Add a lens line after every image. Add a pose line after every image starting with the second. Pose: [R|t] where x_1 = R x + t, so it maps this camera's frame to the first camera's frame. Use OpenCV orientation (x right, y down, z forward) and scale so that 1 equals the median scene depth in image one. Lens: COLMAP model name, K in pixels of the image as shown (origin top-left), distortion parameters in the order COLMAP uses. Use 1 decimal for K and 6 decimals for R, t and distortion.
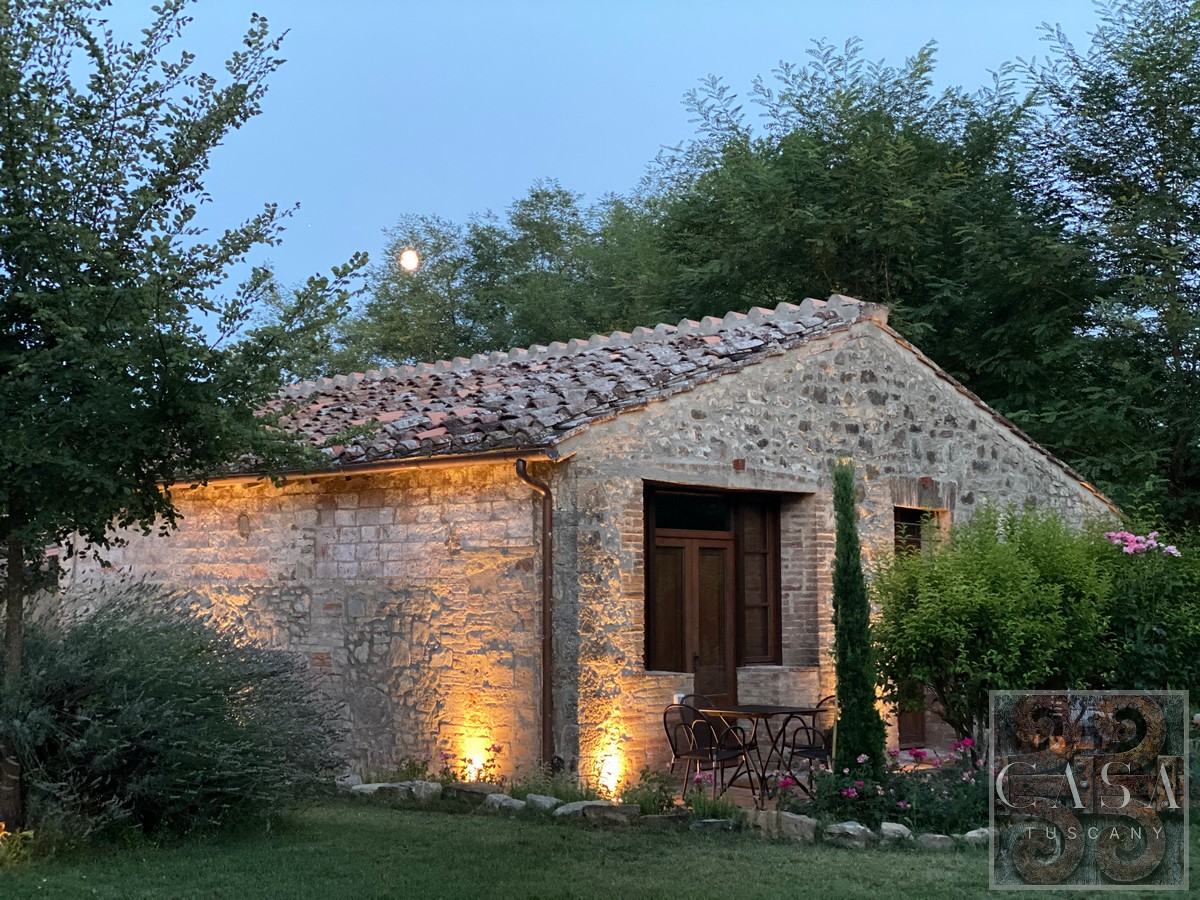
lens RADIAL K [[1771.9, 0, 600.0], [0, 1771.9, 450.0], [0, 0, 1]] dist [0.100278, 0.031937]
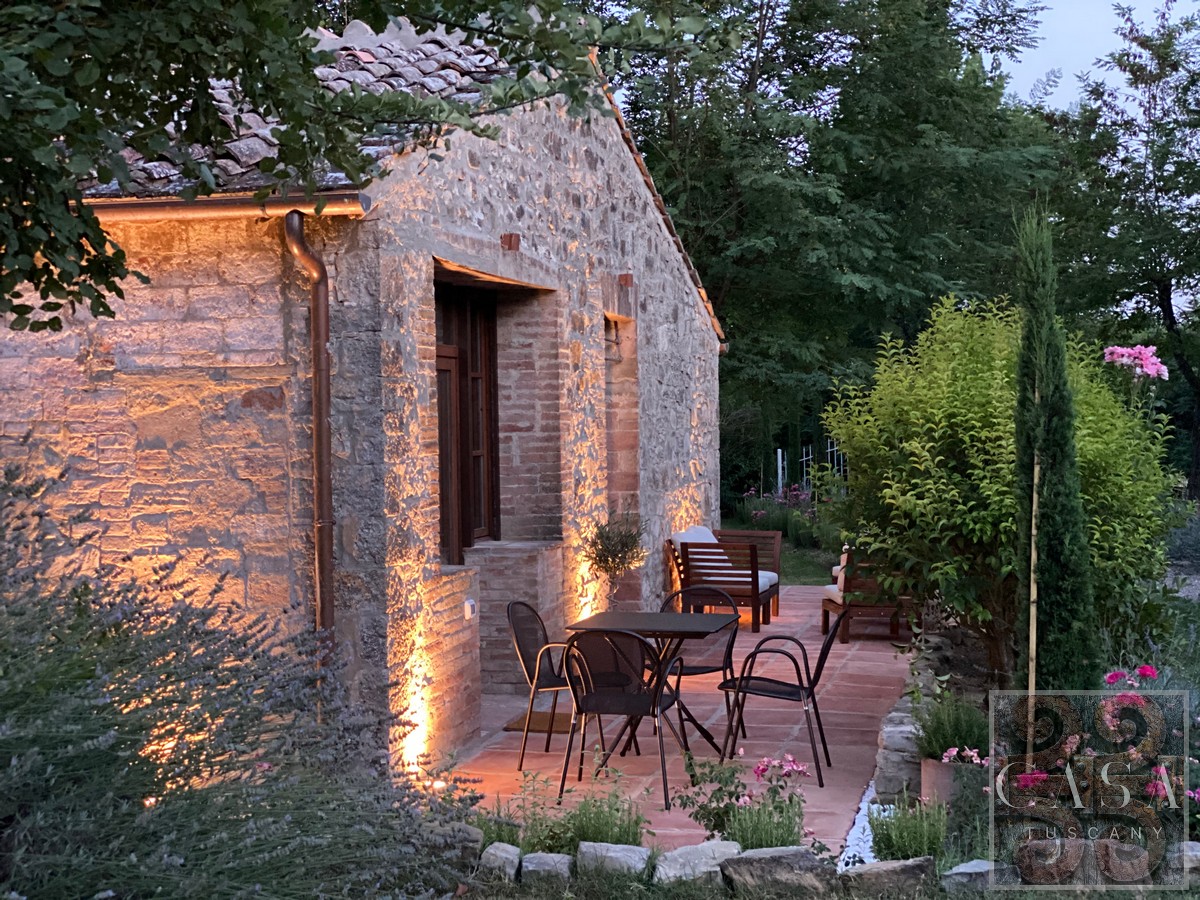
lens RADIAL K [[1771.9, 0, 600.0], [0, 1771.9, 450.0], [0, 0, 1]] dist [0.100278, 0.031937]
pose [[0.877137, -0.019916, 0.479827, -0.221137], [-0.027863, 0.995346, 0.092246, 0.024796], [-0.479431, -0.094282, 0.872500, 0.436755]]
